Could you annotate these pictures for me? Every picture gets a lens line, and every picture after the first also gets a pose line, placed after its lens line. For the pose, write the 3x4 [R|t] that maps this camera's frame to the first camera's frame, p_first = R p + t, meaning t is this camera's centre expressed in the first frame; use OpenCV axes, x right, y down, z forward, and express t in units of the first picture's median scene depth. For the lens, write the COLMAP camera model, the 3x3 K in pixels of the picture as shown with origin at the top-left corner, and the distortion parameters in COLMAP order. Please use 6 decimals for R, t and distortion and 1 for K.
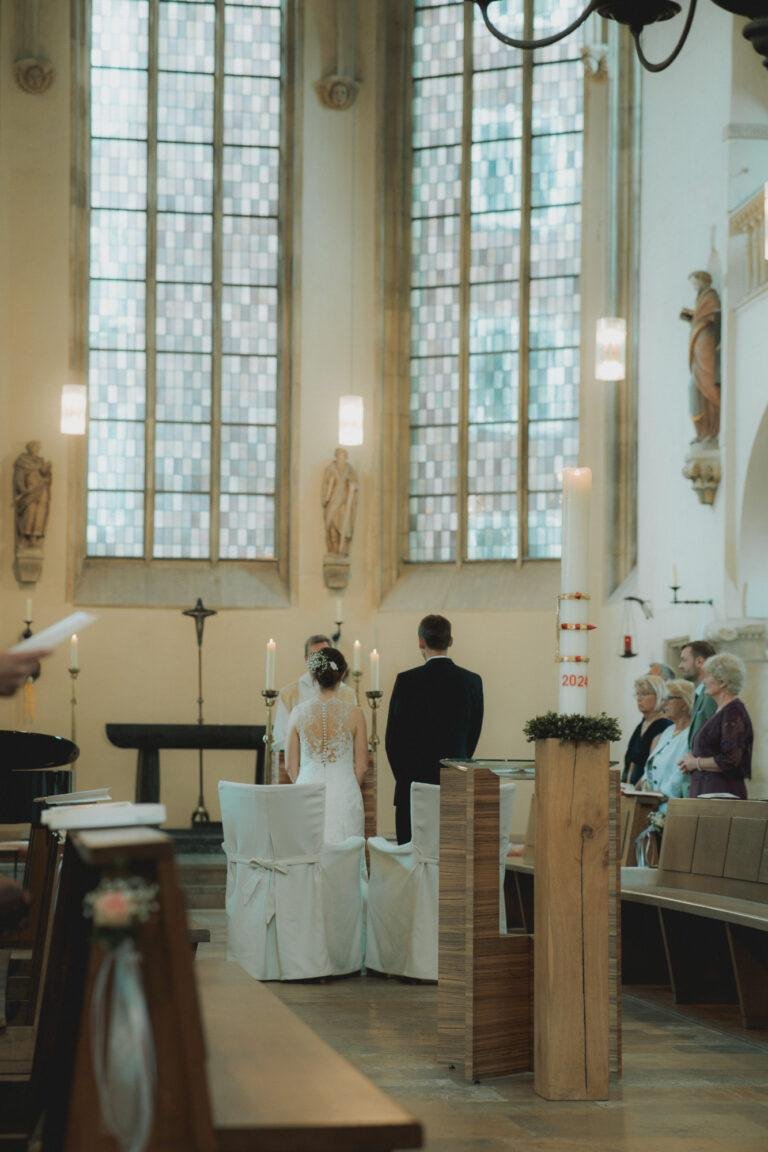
lens RADIAL K [[2865.9, 0, 418.1], [0, 2865.9, 586.1], [0, 0, 1]] dist [0.563928, 0.000000]
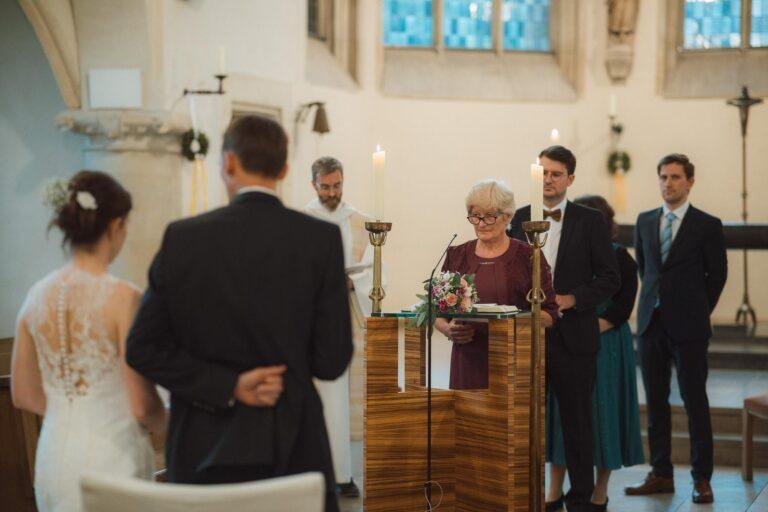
lens RADIAL K [[1910.6, 0, 383.9], [0, 1910.6, 258.0], [0, 0, 1]] dist [0.563928, 0.000000]
pose [[0.911785, 0.006900, -0.410609, 0.072817], [0.028679, 0.996348, 0.080428, 0.004762], [0.409664, -0.085109, 0.908257, 0.321446]]
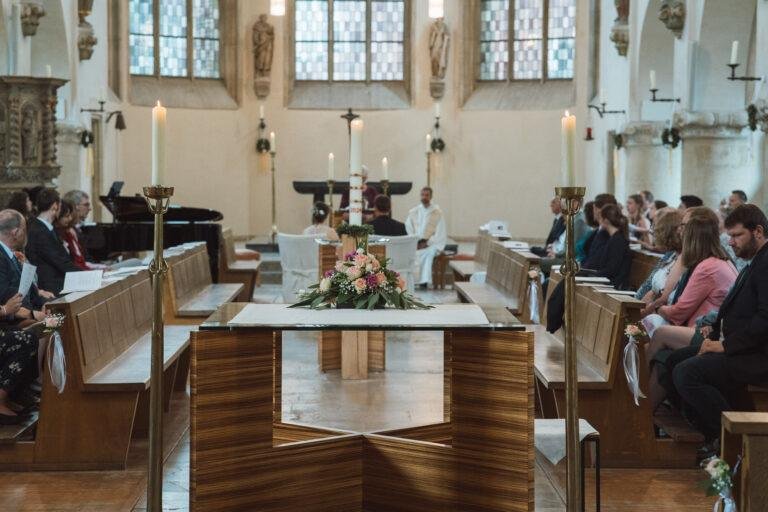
lens RADIAL K [[1910.6, 0, 383.4], [0, 1910.6, 258.5], [0, 0, 1]] dist [0.563928, 0.000000]
pose [[0.993371, 0.000624, -0.114950, 0.072872], [0.011793, 0.994157, 0.107301, -0.027222], [0.114346, -0.107946, 0.987559, -0.161278]]
